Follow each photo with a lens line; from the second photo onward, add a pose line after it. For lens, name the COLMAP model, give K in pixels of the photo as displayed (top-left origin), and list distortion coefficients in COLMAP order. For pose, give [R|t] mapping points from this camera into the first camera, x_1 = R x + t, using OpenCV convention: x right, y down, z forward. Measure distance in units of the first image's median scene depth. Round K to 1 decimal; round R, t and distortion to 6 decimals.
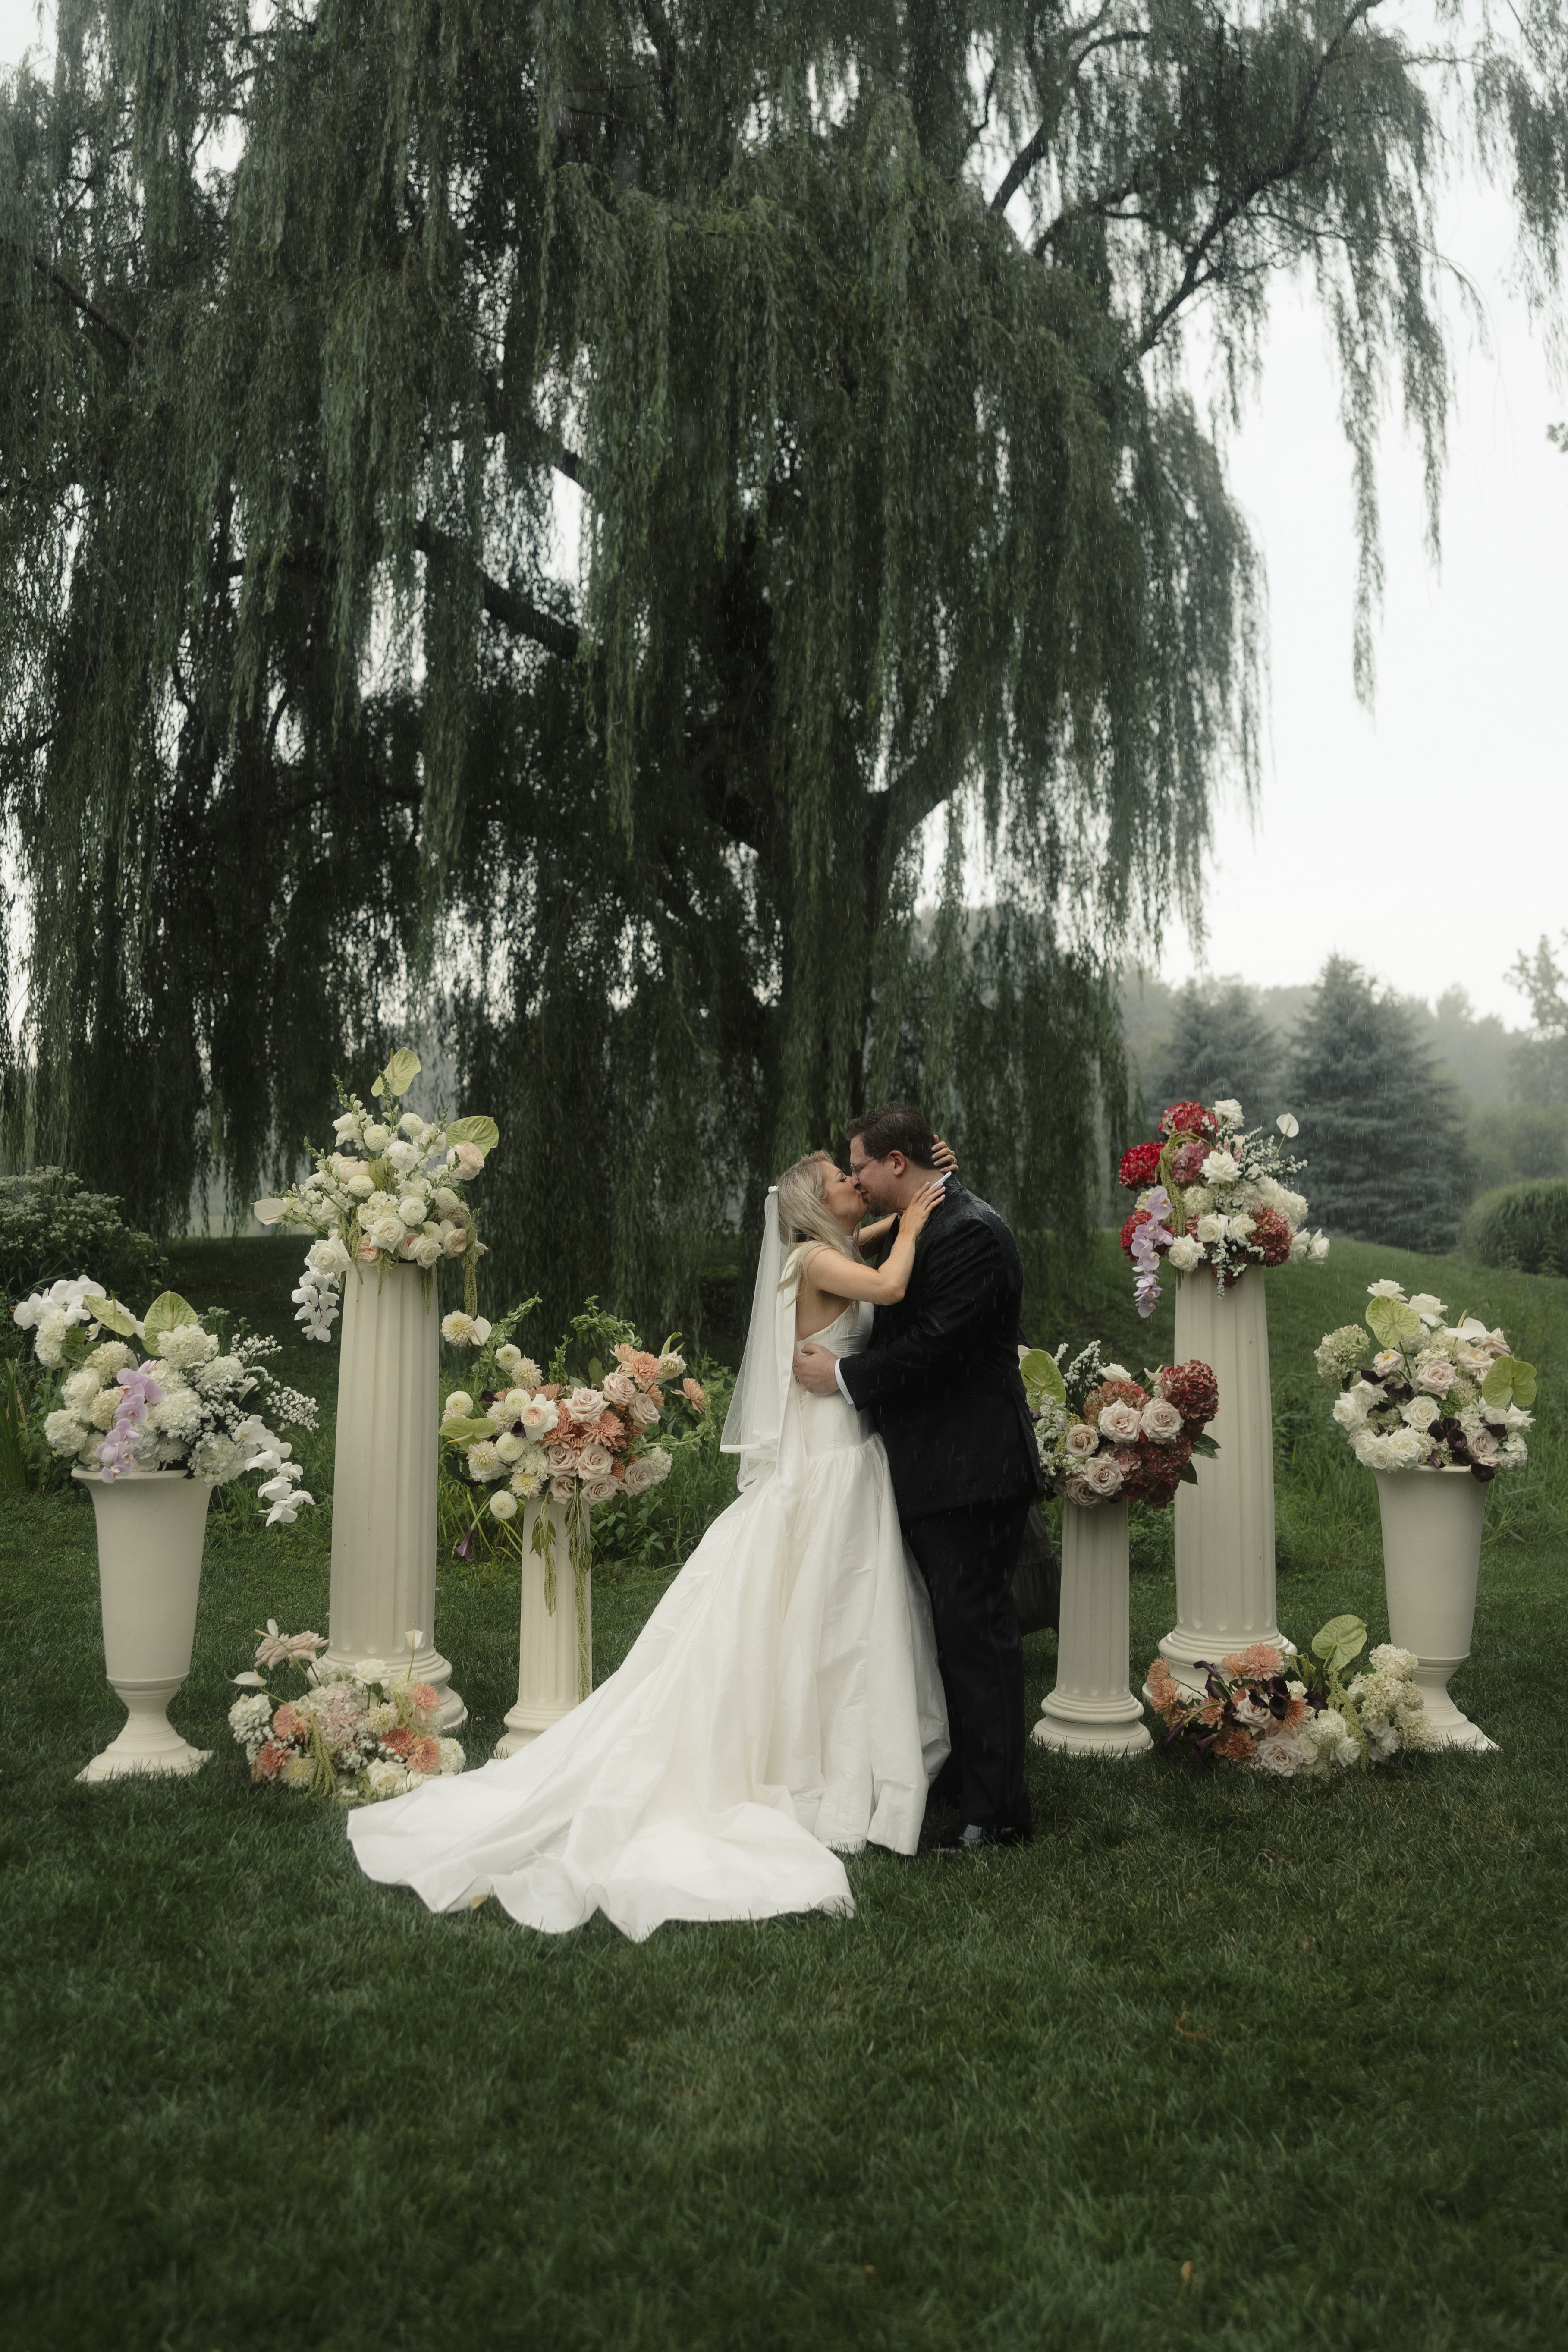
lens RADIAL K [[2064.6, 0, 790.9], [0, 2064.6, 1212.5], [0, 0, 1]] dist [0.017007, 0.007368]
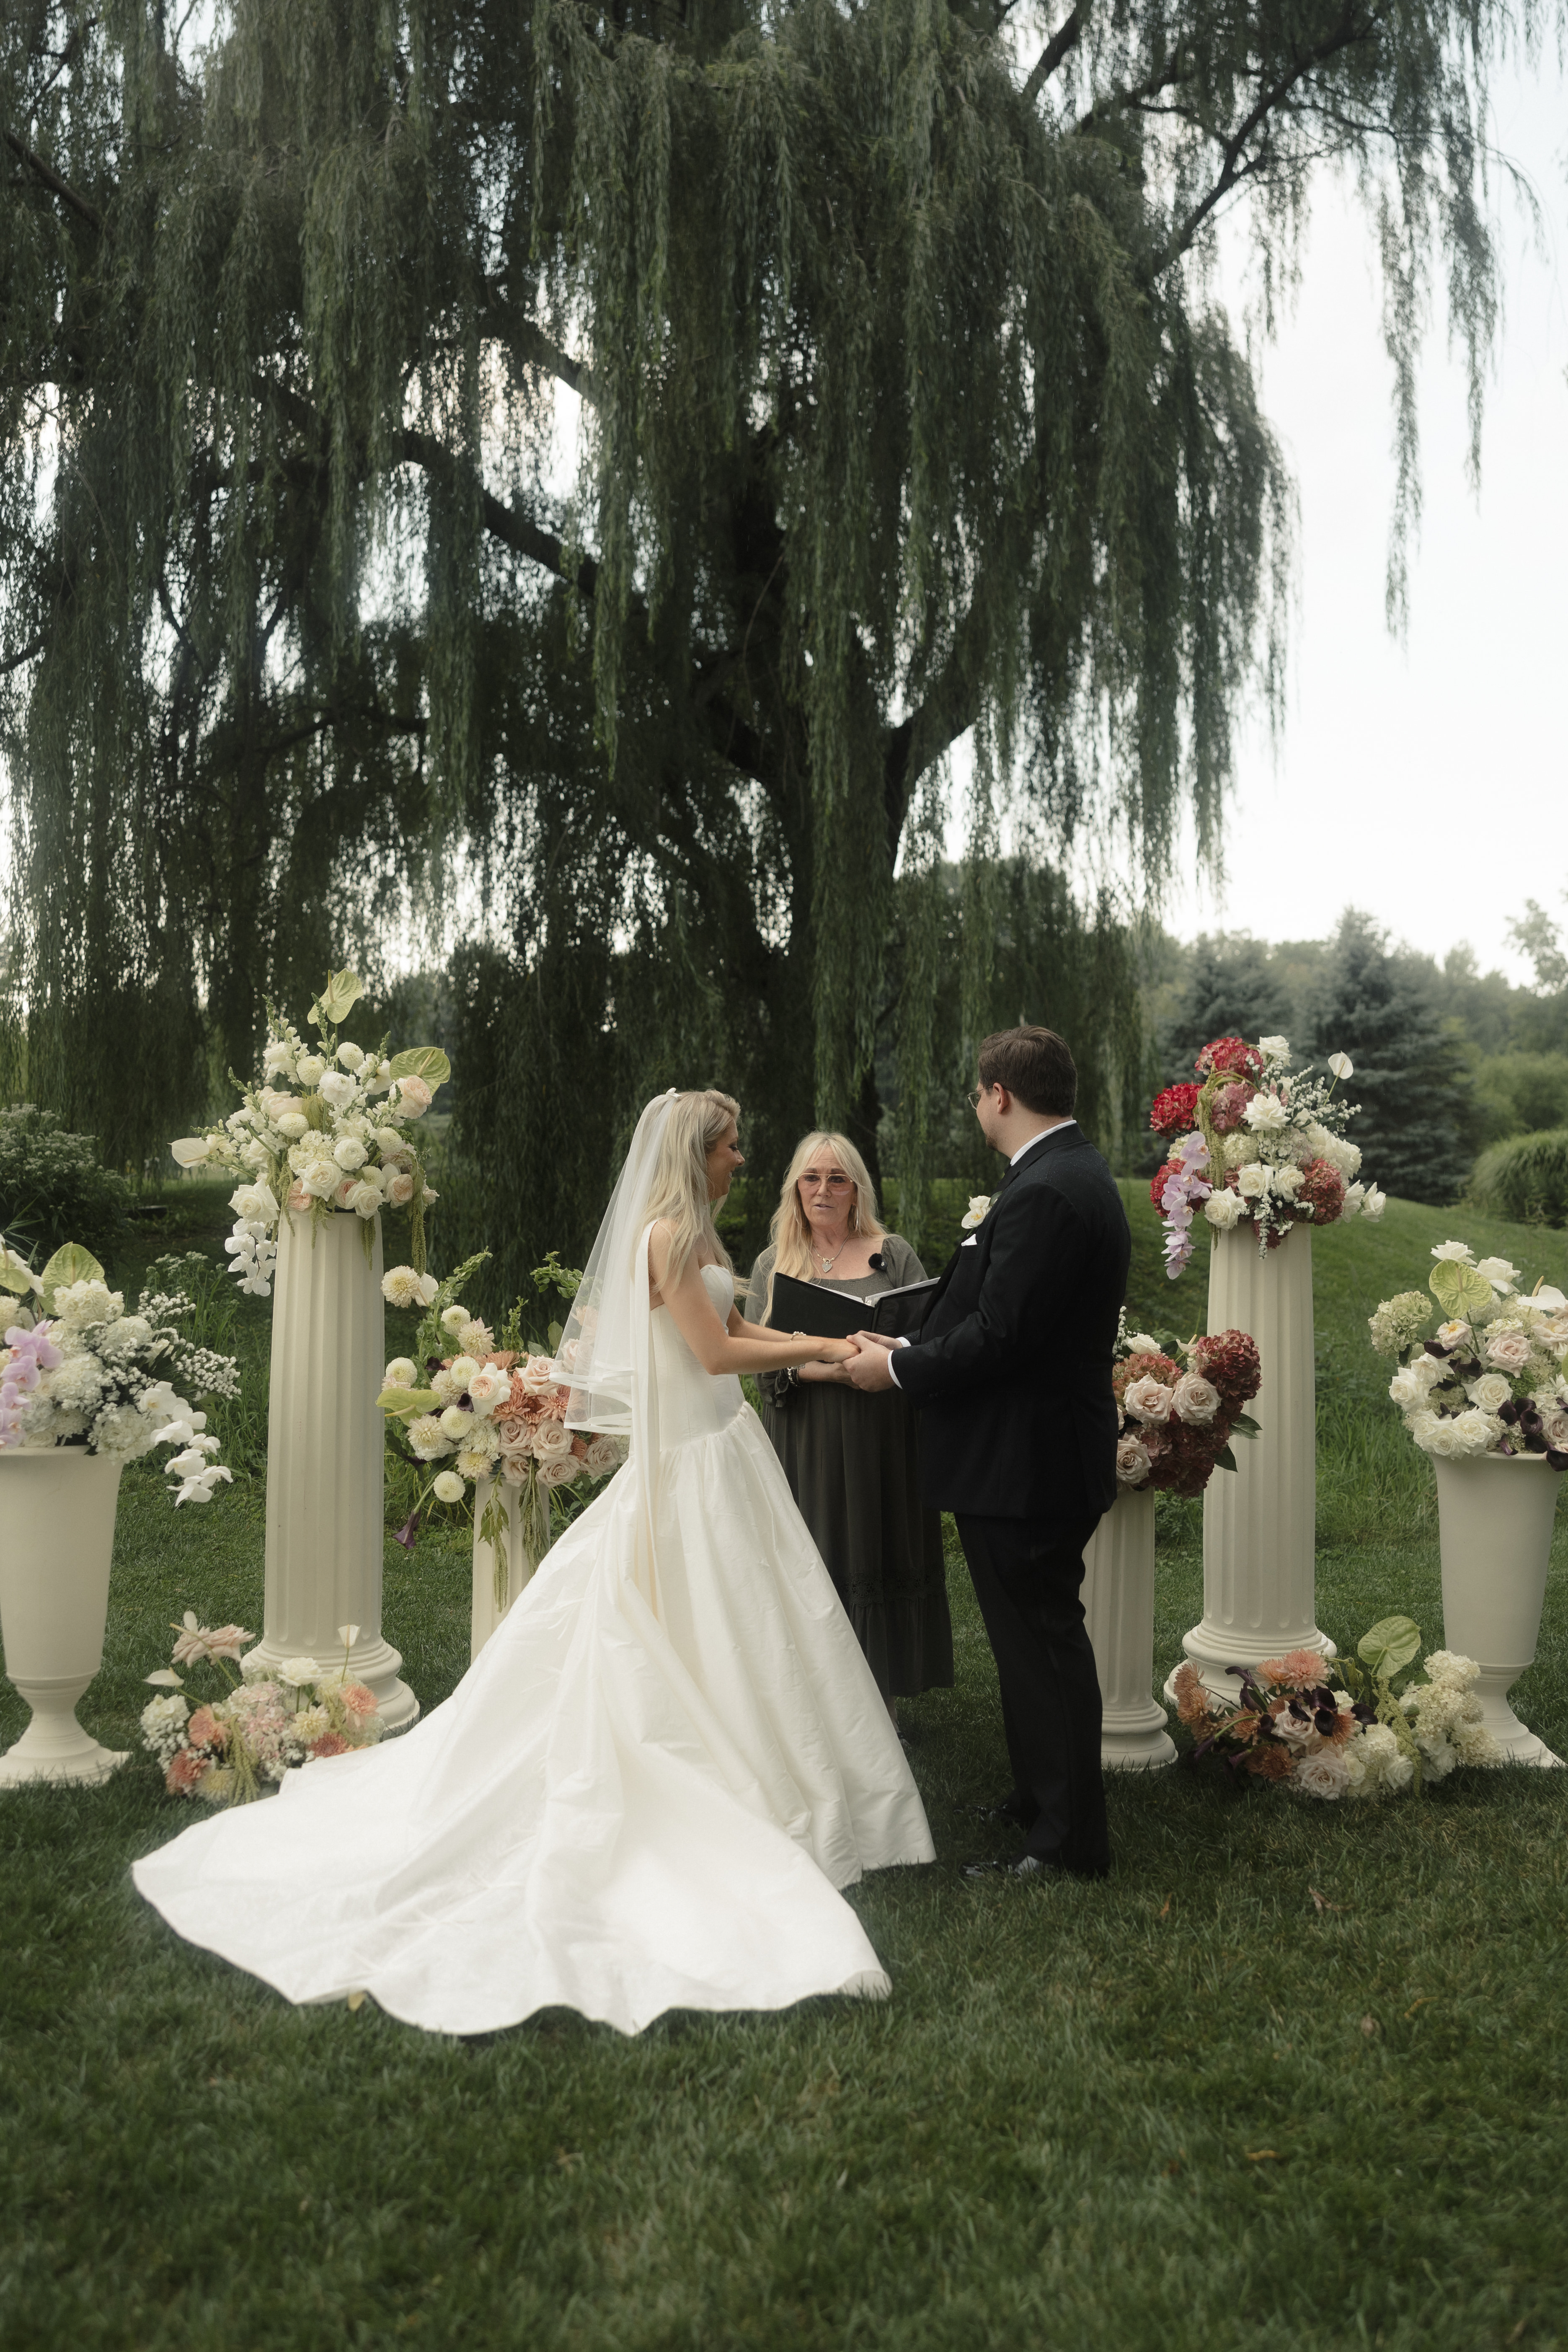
lens RADIAL K [[1945.5, 0, 781.4], [0, 1945.5, 1276.7], [0, 0, 1]] dist [0.038384, -0.002625]
pose [[0.999855, 0.009605, -0.014046, 0.012452], [-0.008741, 0.998139, 0.060344, -0.000035], [0.014599, -0.060213, 0.998079, 0.155385]]
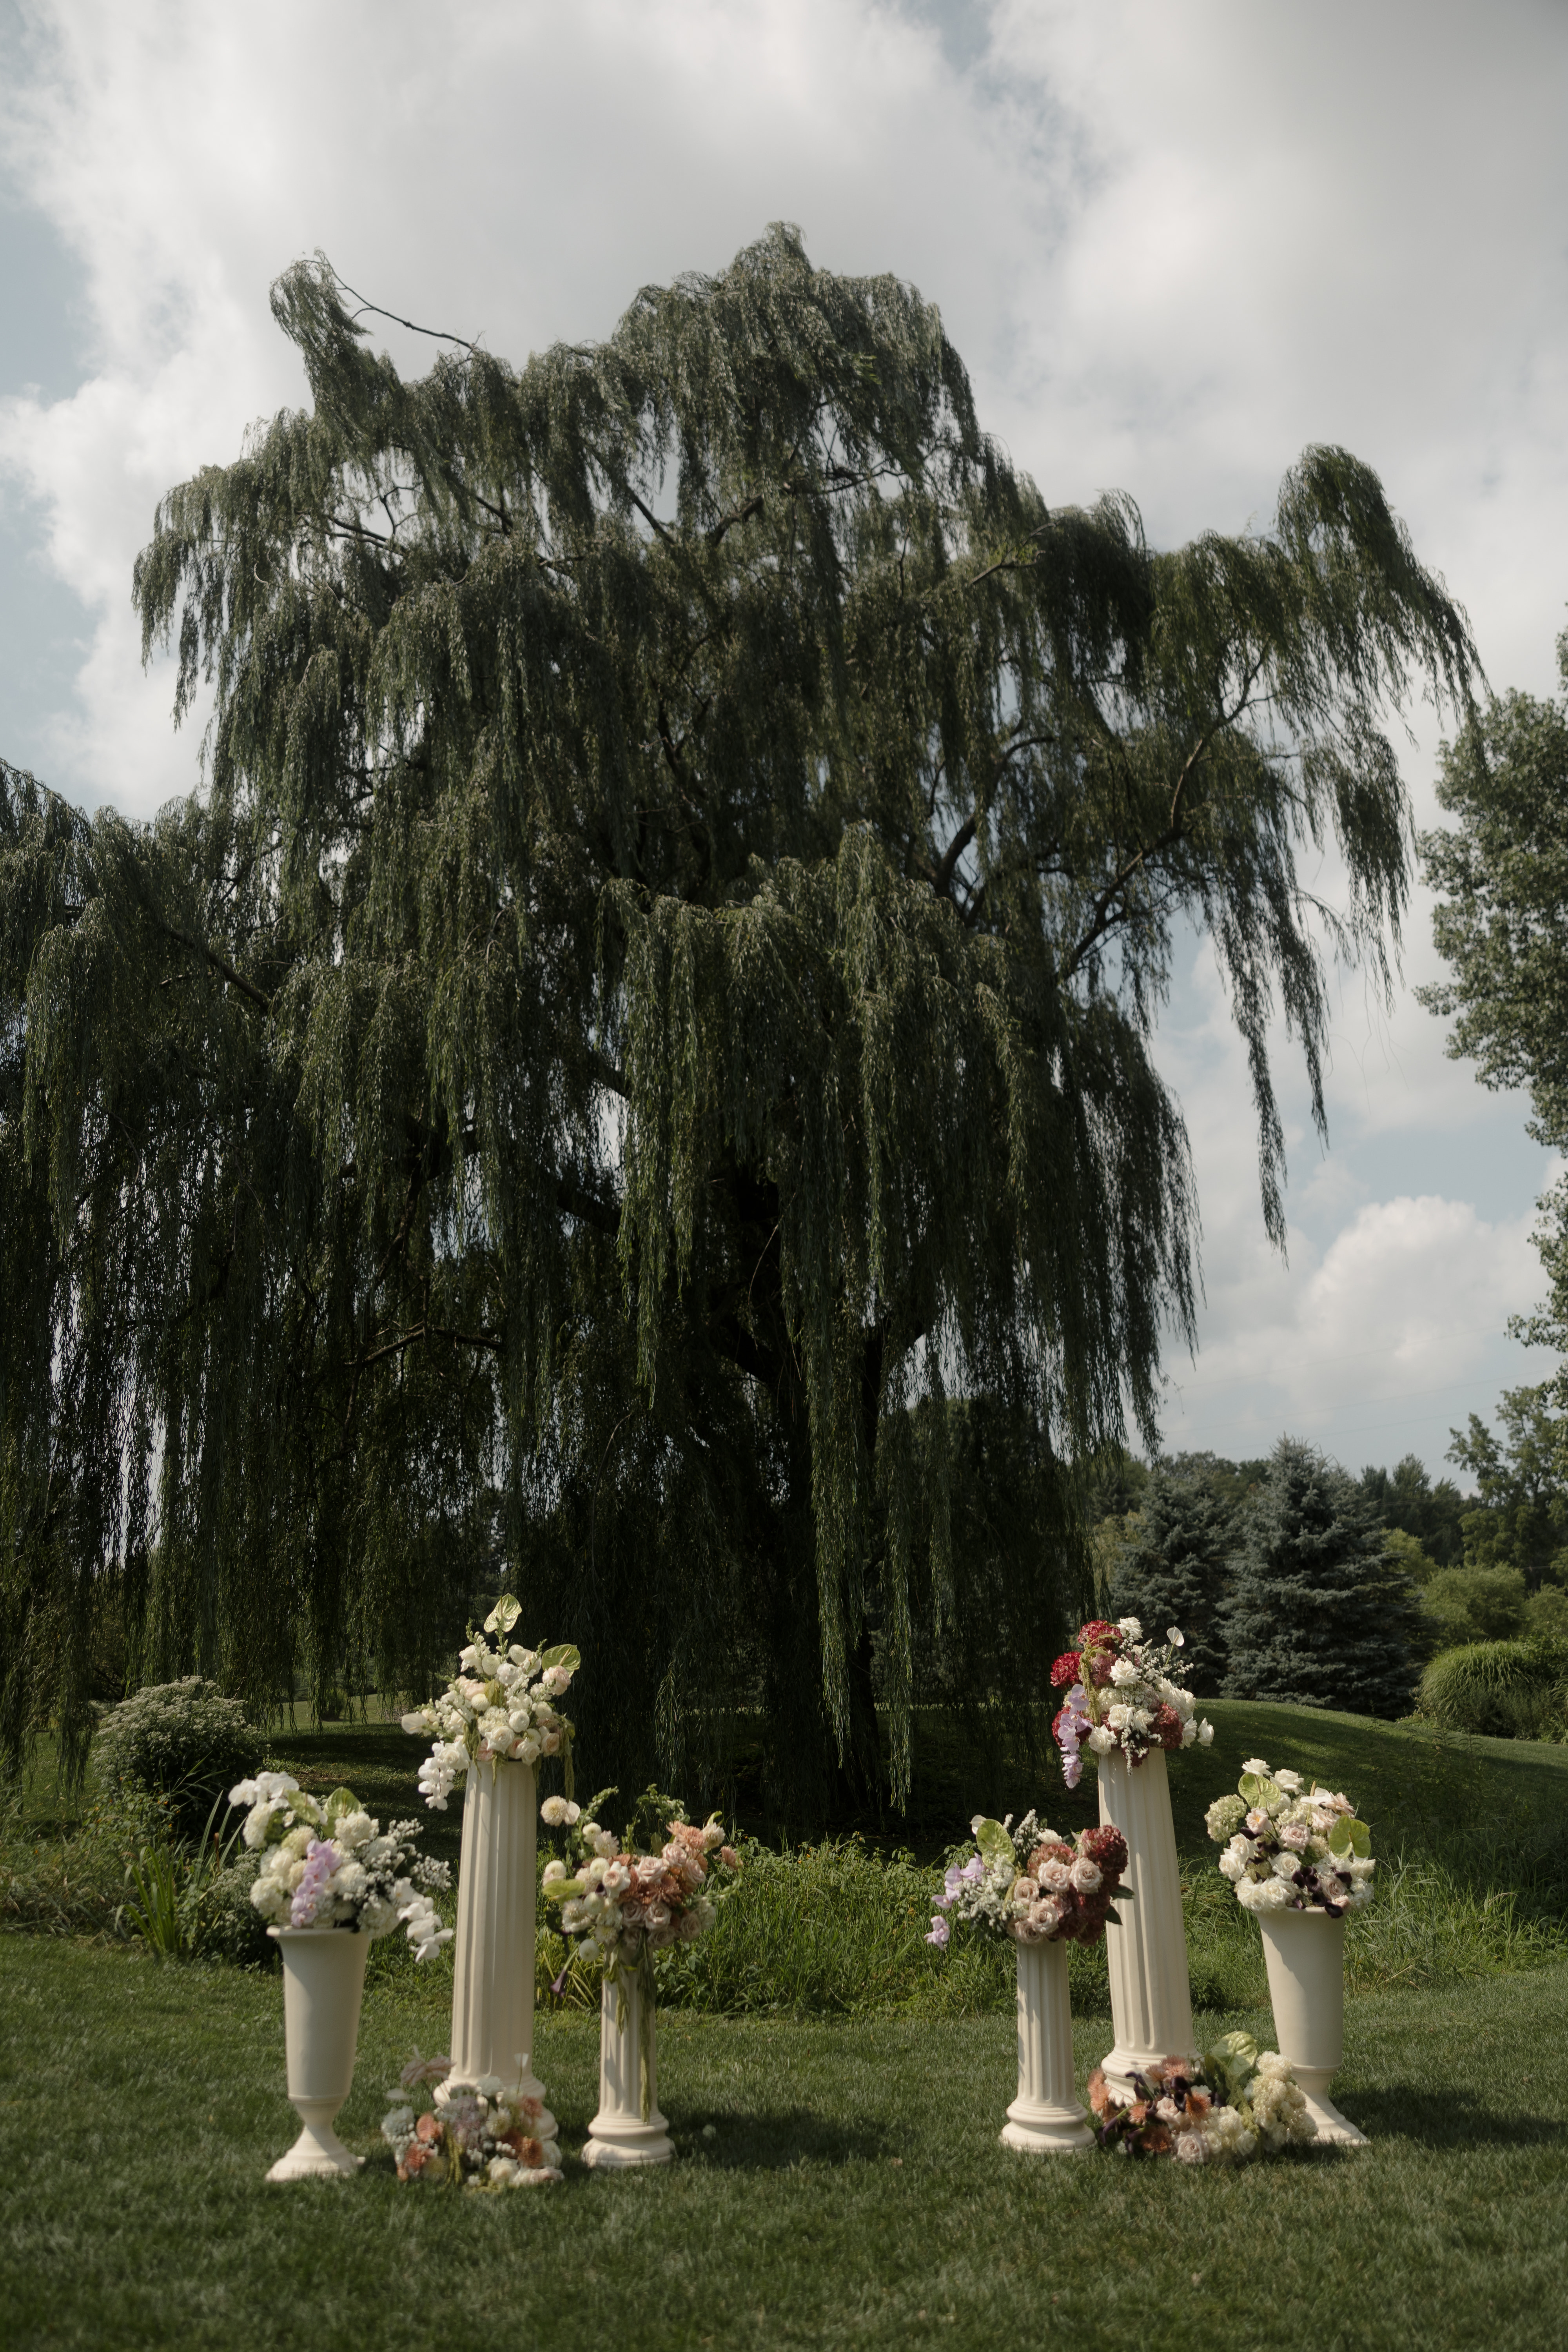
lens RADIAL K [[1985.5, 0, 748.0], [0, 1985.5, 1179.5], [0, 0, 1]] dist [0.005193, 0.002174]
pose [[0.999333, -0.027309, -0.024236, 0.006246], [0.020615, 0.969857, -0.242800, -0.023536], [0.030136, 0.242138, 0.969774, -0.313625]]
